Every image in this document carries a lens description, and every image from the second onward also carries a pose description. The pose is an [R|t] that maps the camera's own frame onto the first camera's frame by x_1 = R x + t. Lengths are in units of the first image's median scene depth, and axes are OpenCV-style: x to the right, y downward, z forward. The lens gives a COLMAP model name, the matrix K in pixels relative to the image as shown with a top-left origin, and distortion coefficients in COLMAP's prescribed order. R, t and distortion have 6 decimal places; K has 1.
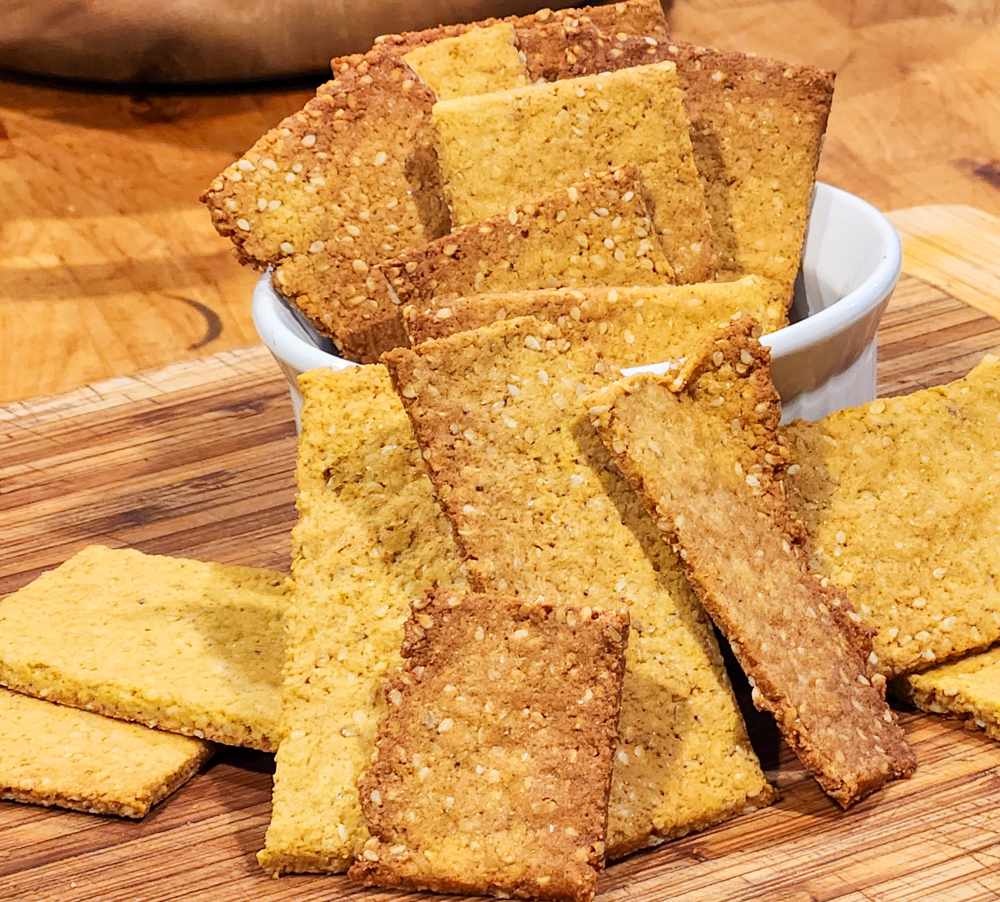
lens RADIAL K [[2838.2, 0, 497.8], [0, 2838.2, 456.2], [0, 0, 1]] dist [-0.278465, 0.000000]
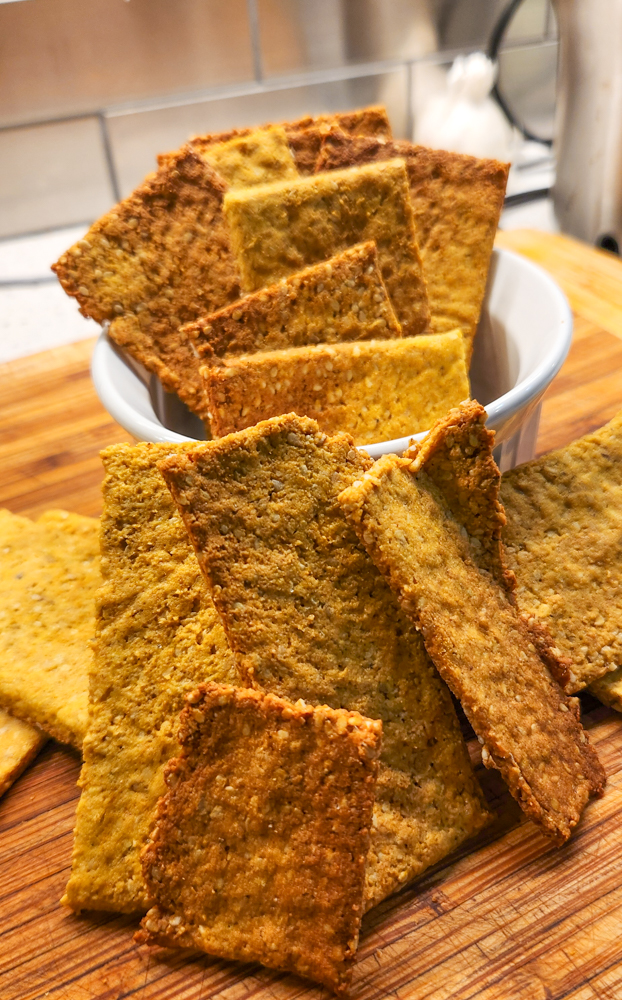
lens RADIAL K [[827.2, 0, 320.3], [0, 827.2, 493.5], [0, 0, 1]] dist [0.068902, -0.042882]
pose [[0.999760, -0.005281, 0.021276, 0.015249], [-0.000636, 0.963146, 0.268978, -0.108045], [-0.021912, -0.268927, 0.962911, 0.663278]]
